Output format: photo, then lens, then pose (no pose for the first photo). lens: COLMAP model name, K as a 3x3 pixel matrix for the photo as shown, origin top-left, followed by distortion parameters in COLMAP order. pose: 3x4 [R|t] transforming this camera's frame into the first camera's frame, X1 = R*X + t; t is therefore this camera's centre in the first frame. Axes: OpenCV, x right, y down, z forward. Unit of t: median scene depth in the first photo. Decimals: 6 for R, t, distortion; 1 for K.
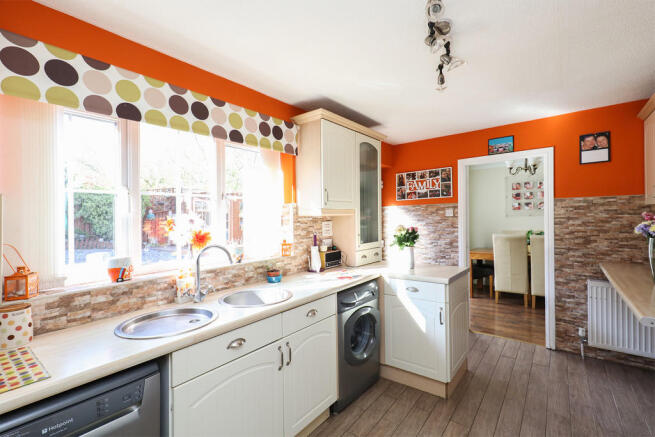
lens RADIAL K [[299.5, 0, 325.5], [0, 299.5, 221.8], [0, 0, 1]] dist [-0.001390, -0.000237]
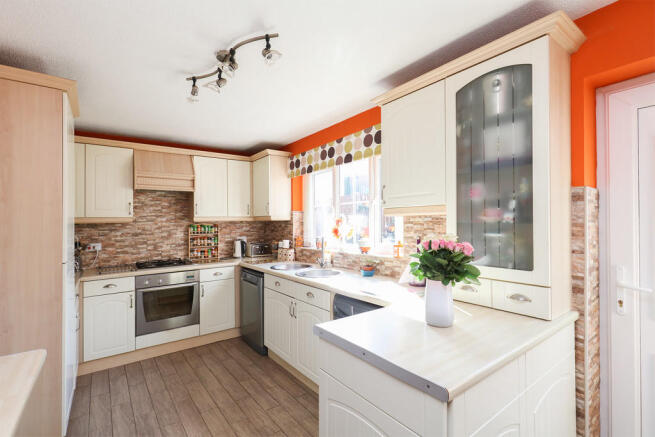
lens RADIAL K [[299.5, 0, 323.5], [0, 299.5, 217.0], [0, 0, 1]] dist [-0.001390, -0.000237]
pose [[-0.272492, 0.009661, -0.962110, 1.017150], [0.006211, 0.999946, 0.008282, -0.030780], [0.962138, -0.003719, -0.272537, 1.231648]]
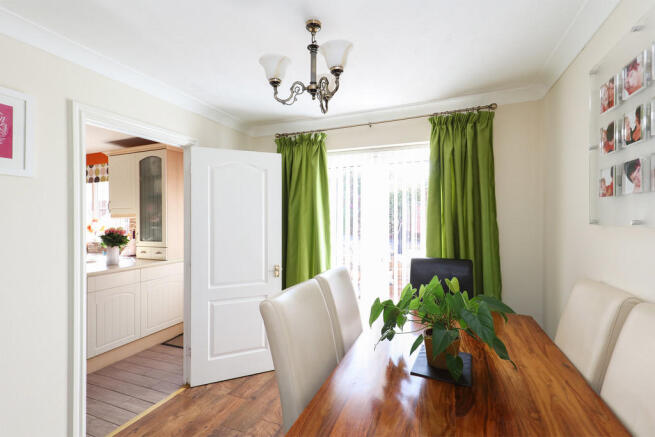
lens RADIAL K [[299.5, 0, 329.7], [0, 299.5, 217.4], [0, 0, 1]] dist [-0.001390, -0.000237]
pose [[0.278584, 0.017702, -0.960249, 2.083840], [-0.010101, 0.999829, 0.015501, -0.070370], [0.960359, 0.005382, 0.278715, 1.921111]]
